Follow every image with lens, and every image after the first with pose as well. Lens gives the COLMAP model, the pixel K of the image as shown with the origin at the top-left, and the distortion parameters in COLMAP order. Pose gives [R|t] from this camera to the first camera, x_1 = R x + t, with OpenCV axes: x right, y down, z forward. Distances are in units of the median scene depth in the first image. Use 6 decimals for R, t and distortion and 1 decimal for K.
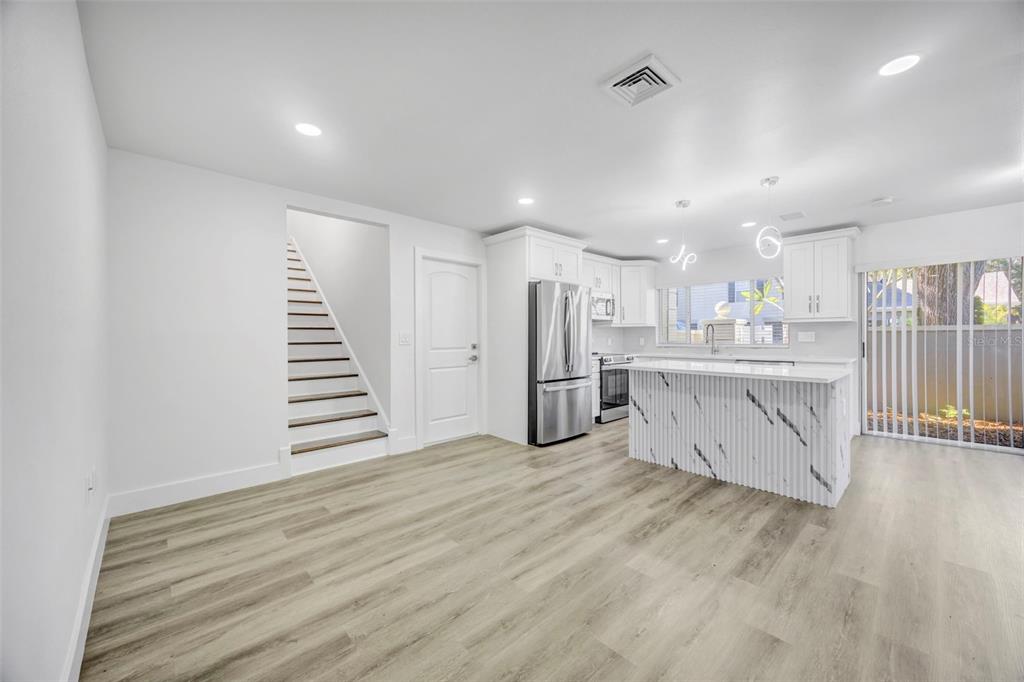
lens RADIAL K [[389.5, 0, 515.4], [0, 389.5, 340.0], [0, 0, 1]] dist [-0.002173, -0.000230]
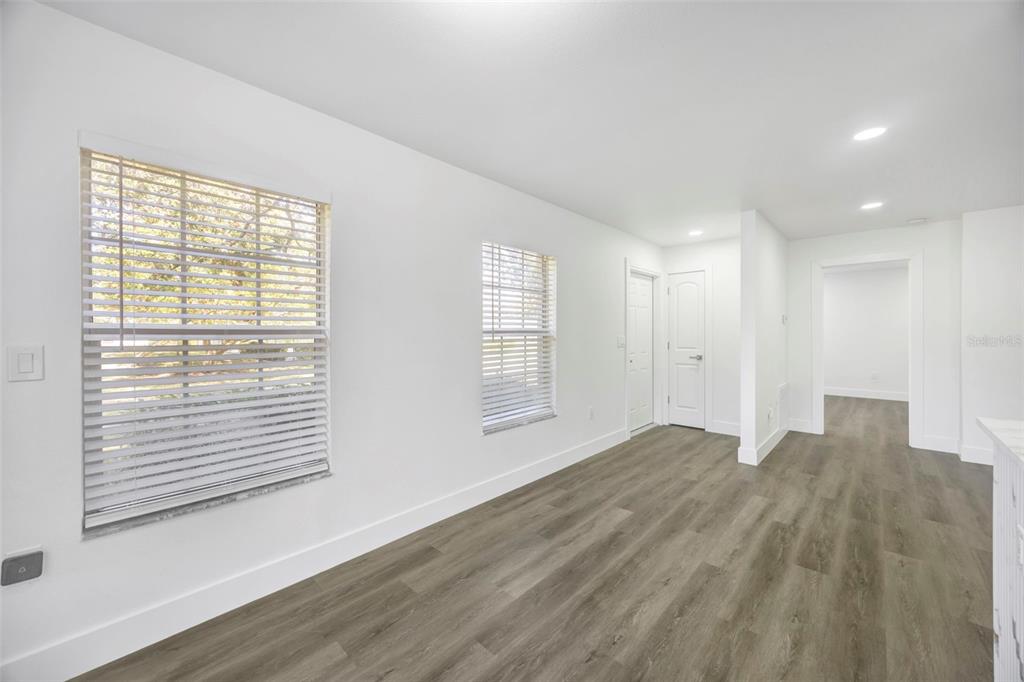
lens RADIAL K [[389.5, 0, 514.1], [0, 389.5, 336.4], [0, 0, 1]] dist [-0.002173, -0.000230]
pose [[-0.998142, 0.004618, -0.060763, 1.796279], [0.004366, 0.999981, 0.004284, -0.057313], [0.060781, 0.004011, -0.998143, 1.771690]]
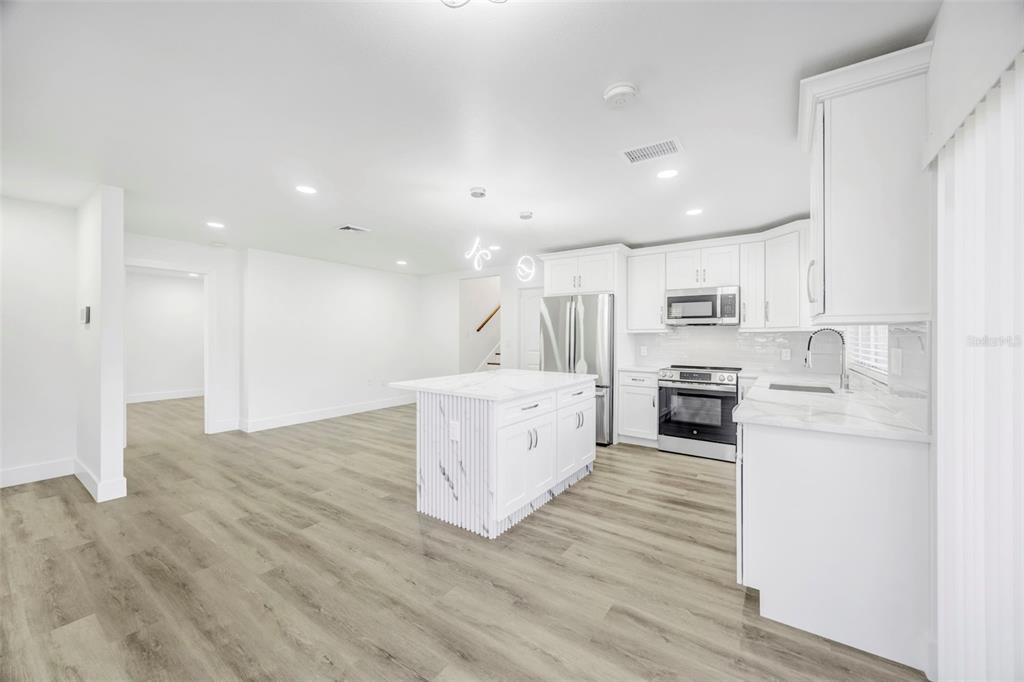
lens RADIAL K [[389.5, 0, 515.1], [0, 389.5, 337.6], [0, 0, 1]] dist [-0.002173, -0.000230]
pose [[0.205229, 0.004175, -0.978705, 2.303285], [-0.000024, 0.999991, 0.004260, -0.062869], [0.978714, -0.000850, 0.205228, 1.245838]]
